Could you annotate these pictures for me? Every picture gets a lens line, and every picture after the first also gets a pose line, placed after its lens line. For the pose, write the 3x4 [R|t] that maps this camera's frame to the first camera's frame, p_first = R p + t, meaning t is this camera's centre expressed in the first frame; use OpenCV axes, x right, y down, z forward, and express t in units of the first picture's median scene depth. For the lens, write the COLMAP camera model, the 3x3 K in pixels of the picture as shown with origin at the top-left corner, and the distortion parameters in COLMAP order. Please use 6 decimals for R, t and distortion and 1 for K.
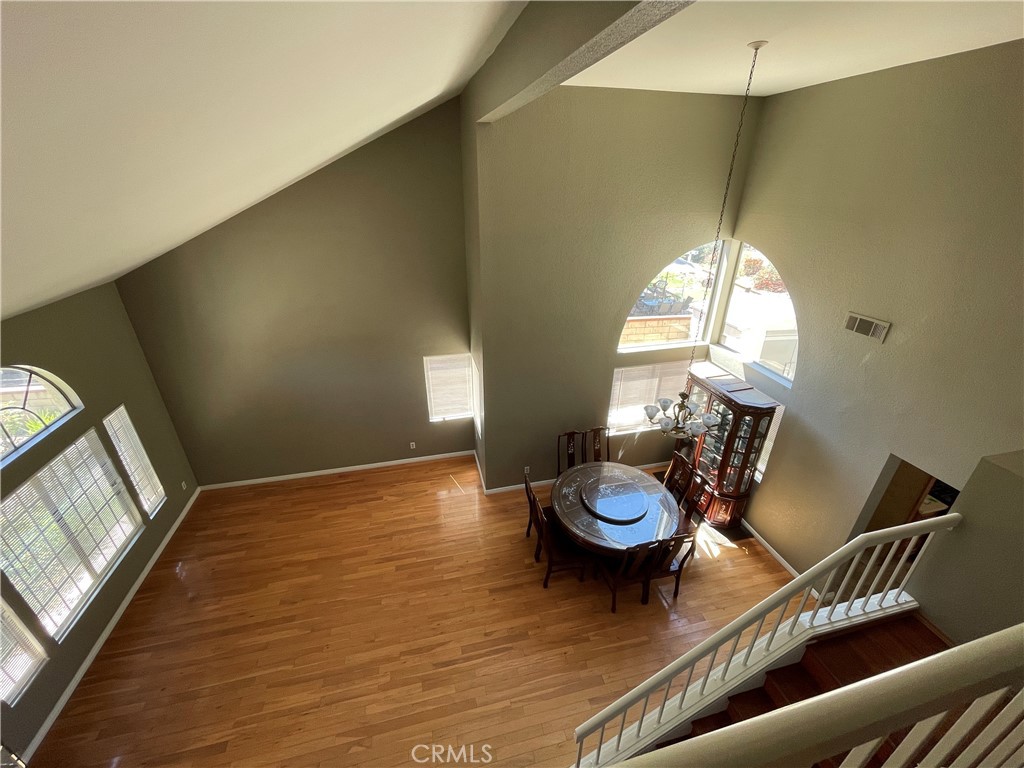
lens RADIAL K [[415.5, 0, 511.7], [0, 415.5, 380.5], [0, 0, 1]] dist [-0.000698, -0.000453]
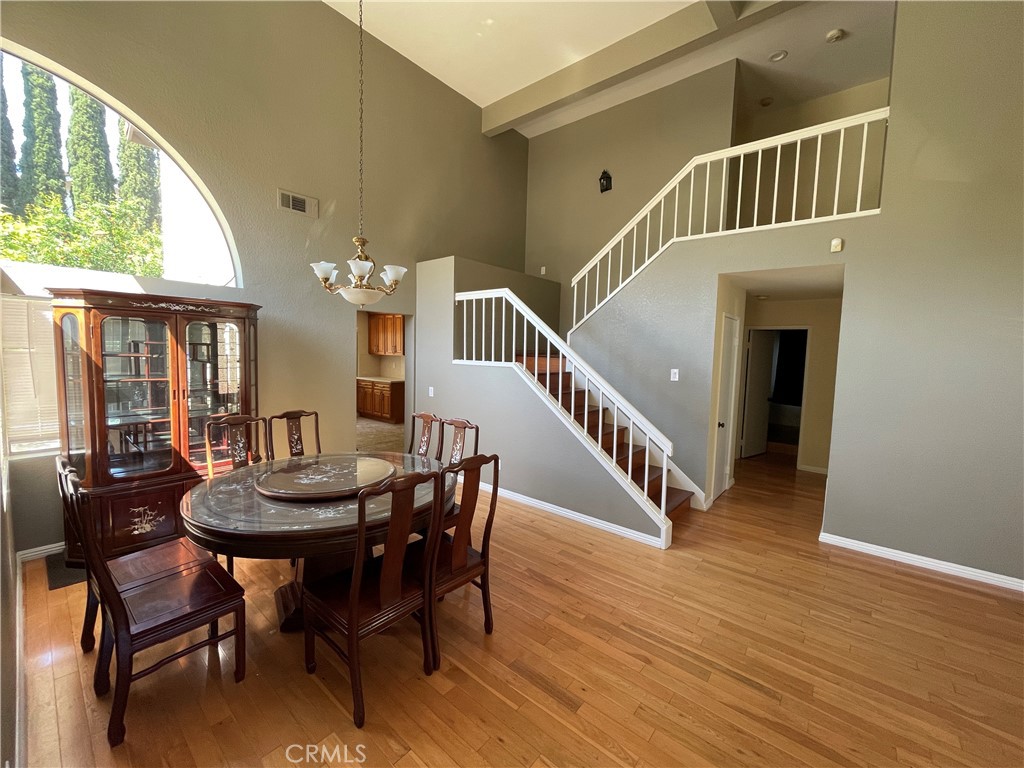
lens RADIAL K [[414.1, 0, 512.3], [0, 414.1, 381.8], [0, 0, 1]] dist [0.000297, -0.000211]
pose [[-0.591444, -0.079063, 0.802461, -0.283457], [0.327514, 0.885840, 0.328668, 0.082222], [-0.736837, 0.457206, -0.498030, 1.019241]]
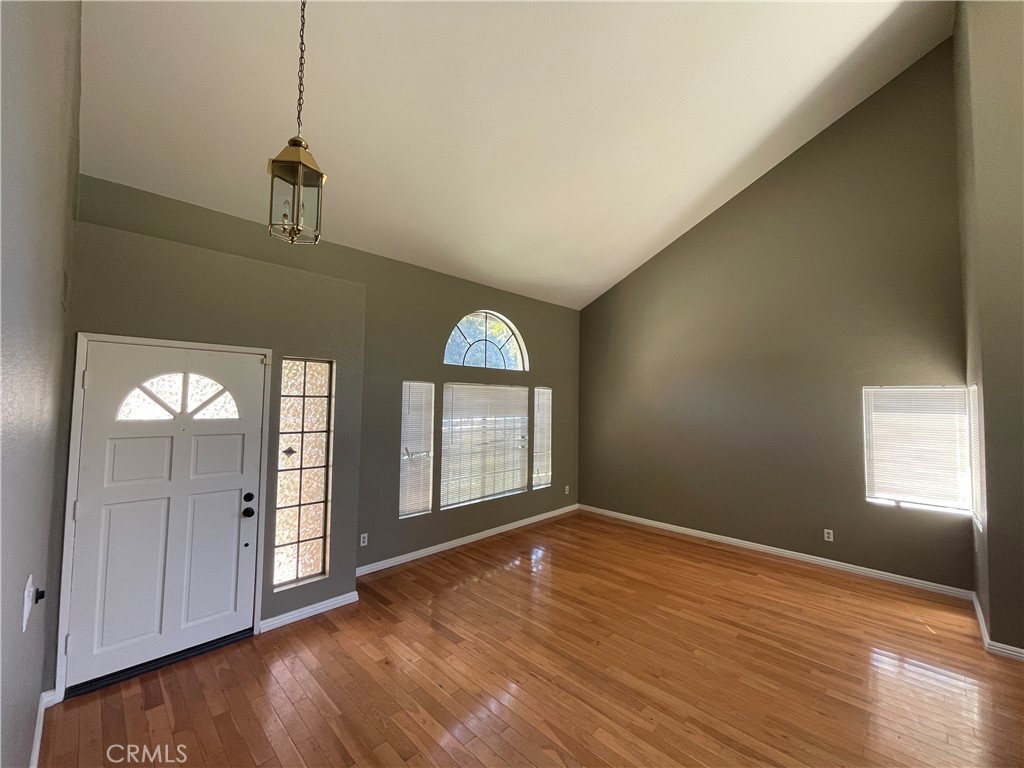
lens RADIAL K [[415.5, 0, 511.7], [0, 415.5, 380.5], [0, 0, 1]] dist [-0.000698, -0.000453]
pose [[0.533387, -0.035482, -0.845127, 0.065483], [-0.381465, 0.881662, -0.277770, 0.409648], [0.754973, 0.470545, 0.456732, 0.300802]]
